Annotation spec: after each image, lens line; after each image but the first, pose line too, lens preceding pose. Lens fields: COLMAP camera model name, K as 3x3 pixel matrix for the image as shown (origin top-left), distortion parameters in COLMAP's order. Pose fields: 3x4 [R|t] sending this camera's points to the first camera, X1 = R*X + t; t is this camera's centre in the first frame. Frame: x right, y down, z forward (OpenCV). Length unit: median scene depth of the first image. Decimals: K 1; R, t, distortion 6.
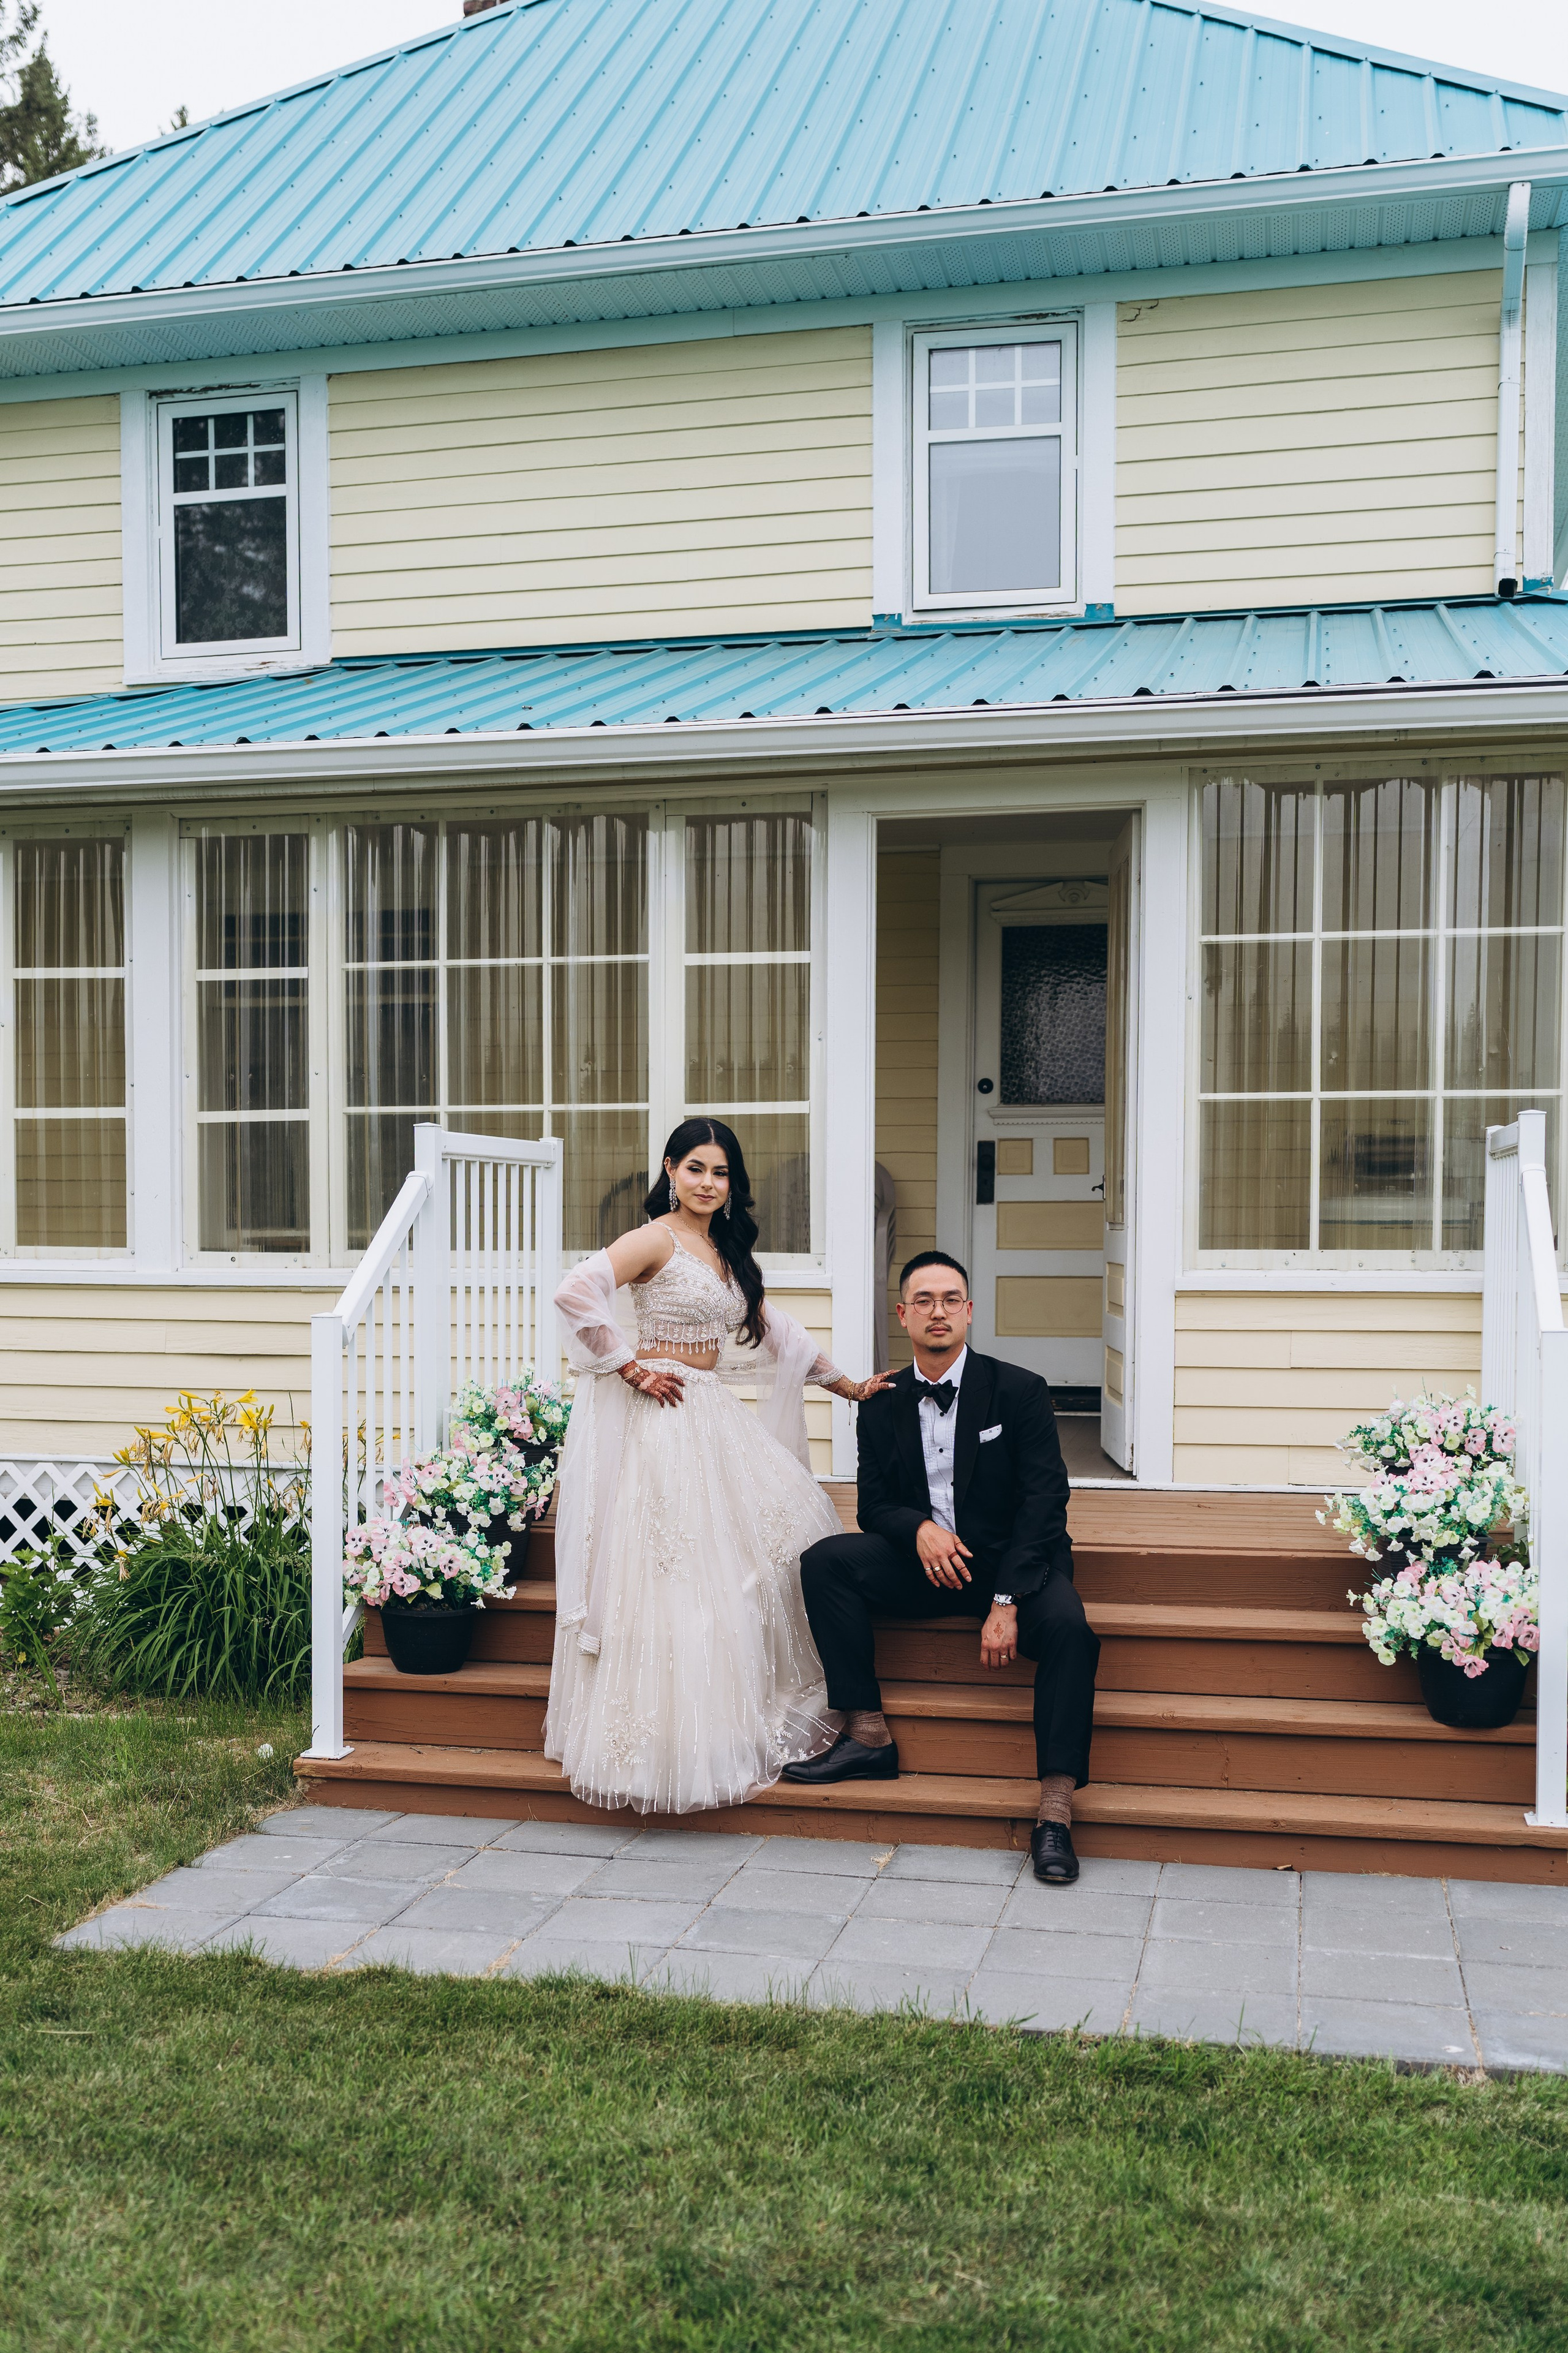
lens RADIAL K [[2357.7, 0, 719.1], [0, 2357.7, 1346.4], [0, 0, 1]] dist [-0.031891, 0.000000]
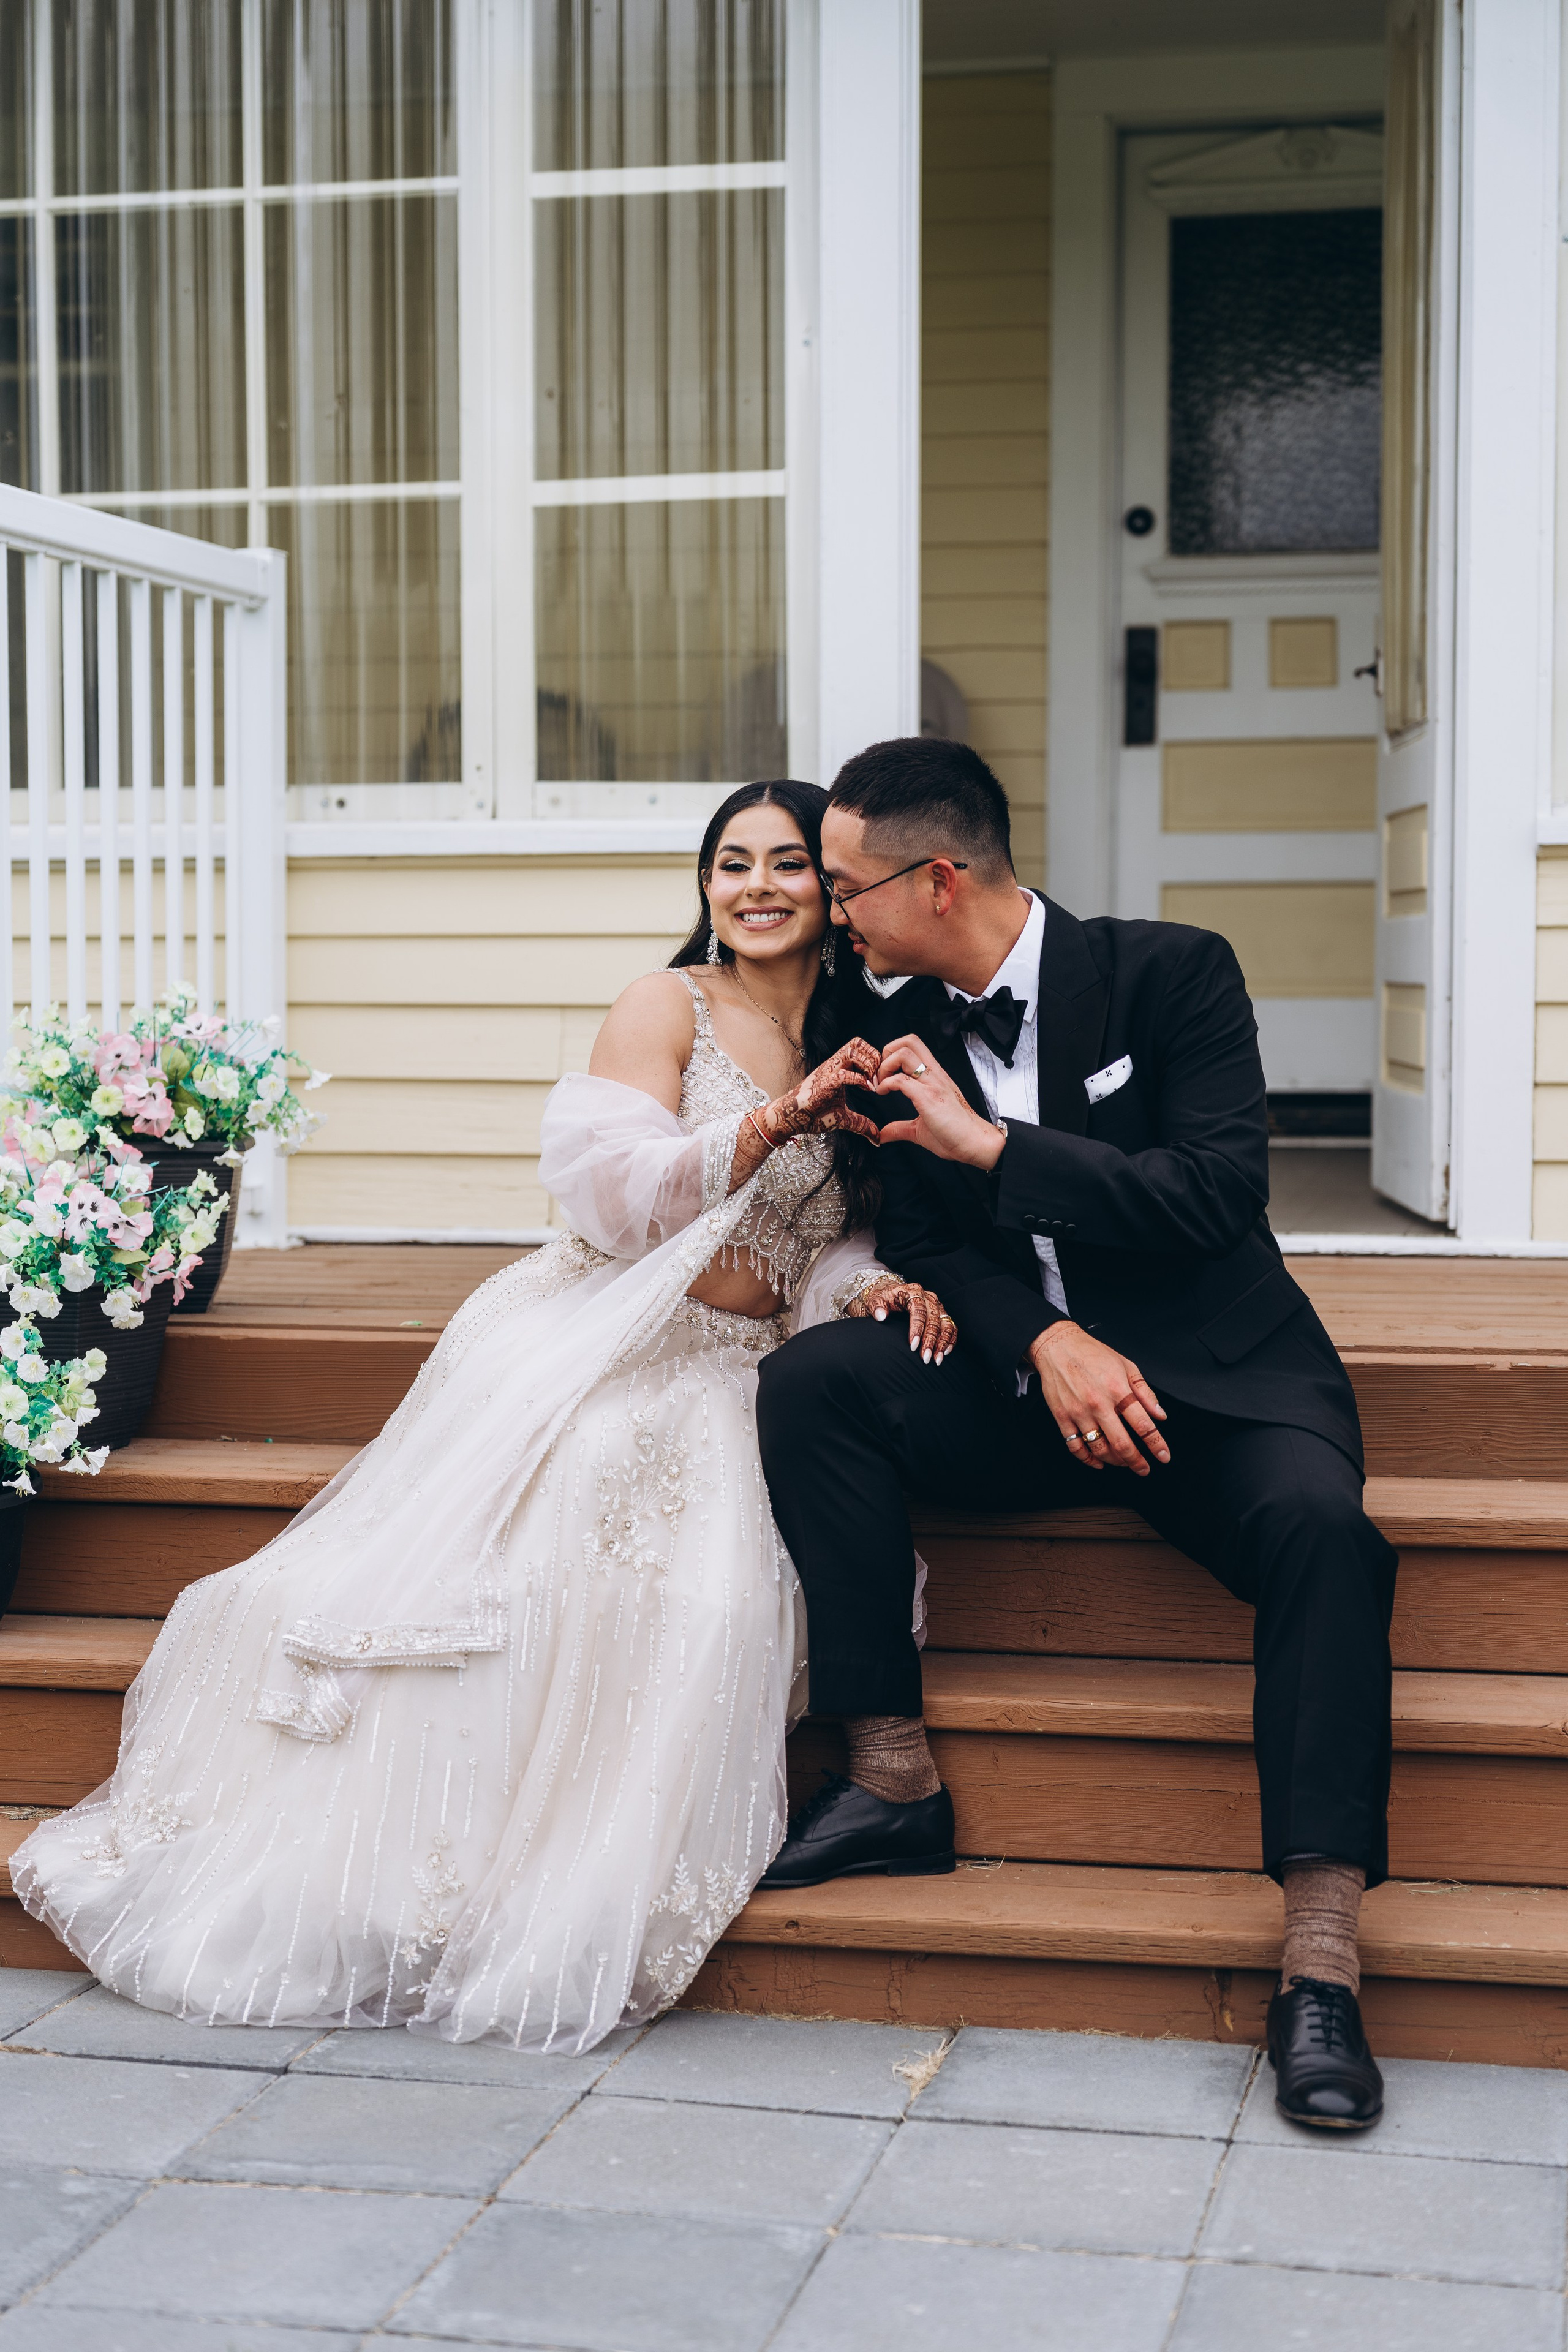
lens RADIAL K [[3635.3, 0, 773.1], [0, 3635.3, 1172.5], [0, 0, 1]] dist [-0.010083, 0.000000]
pose [[0.999880, -0.004592, 0.014782, 0.025013], [0.004459, 0.999950, 0.008985, 0.036442], [-0.014822, -0.008918, 0.999850, 0.253866]]
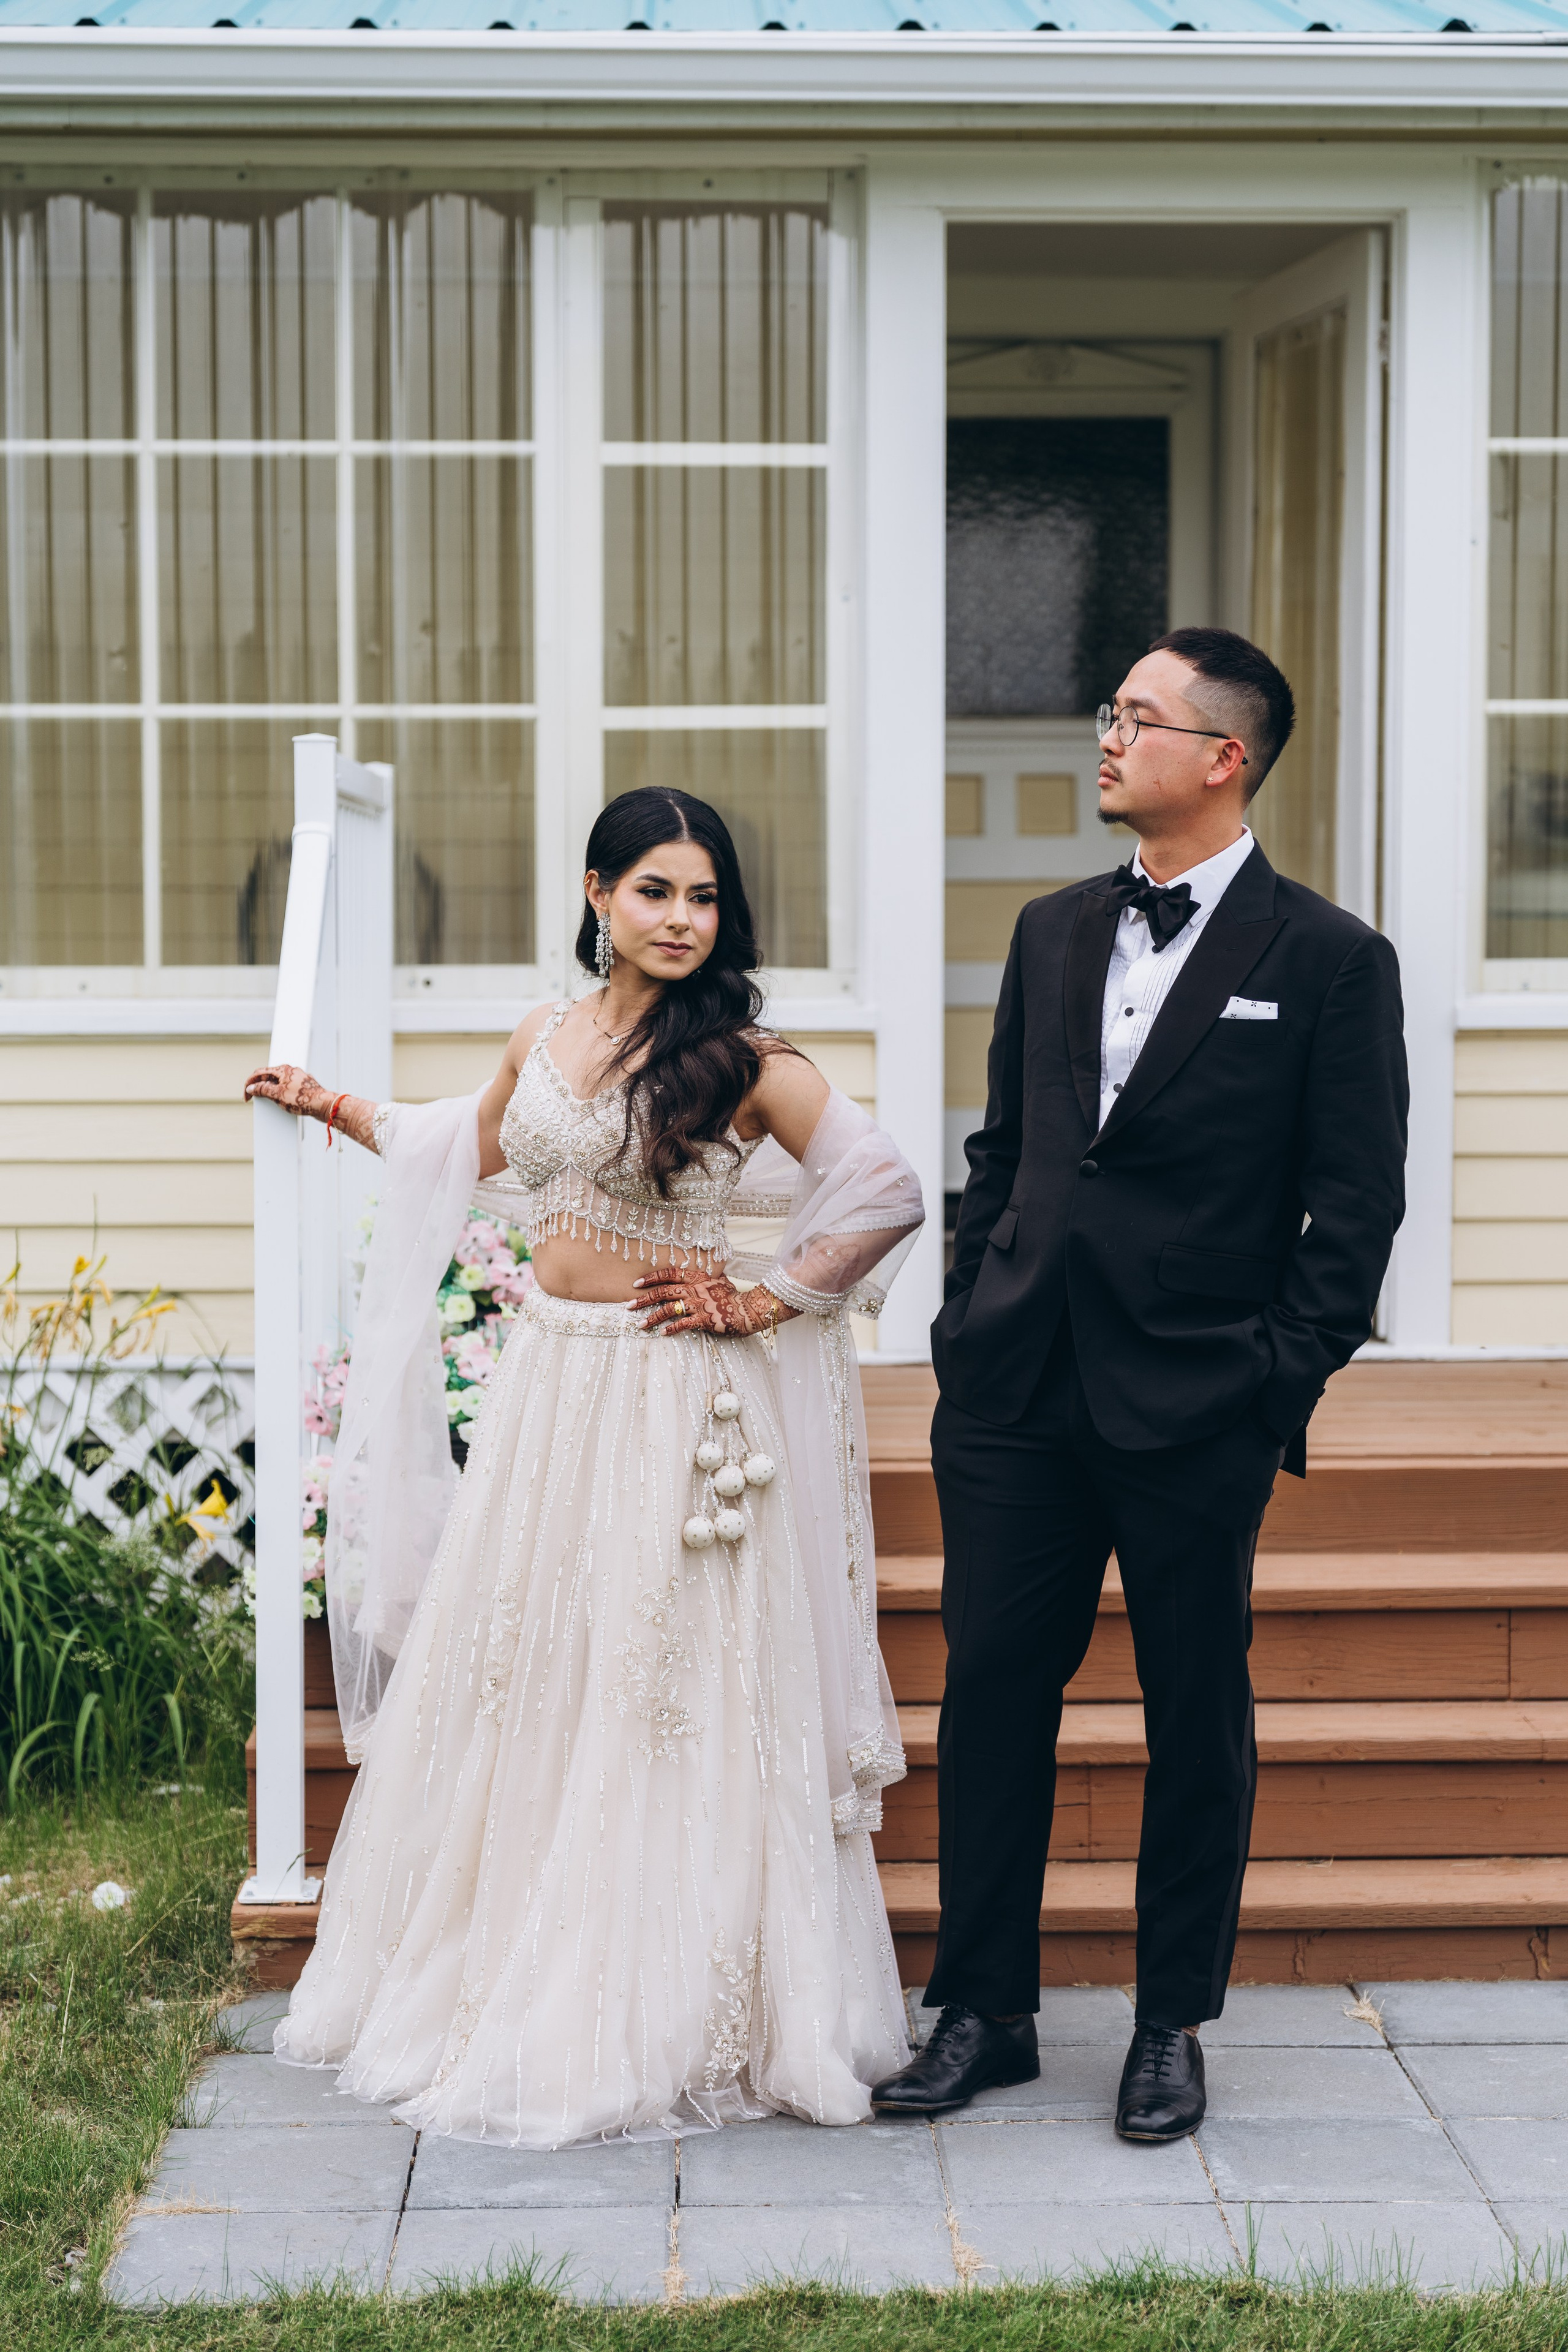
lens RADIAL K [[3881.4, 0, 793.8], [0, 3881.4, 1181.2], [0, 0, 1]] dist [-0.003398, 0.000000]
pose [[0.964303, -0.018917, 0.264126, -0.233539], [0.014768, 0.999735, 0.017684, -0.004721], [-0.264390, -0.013152, 0.964326, 0.085616]]
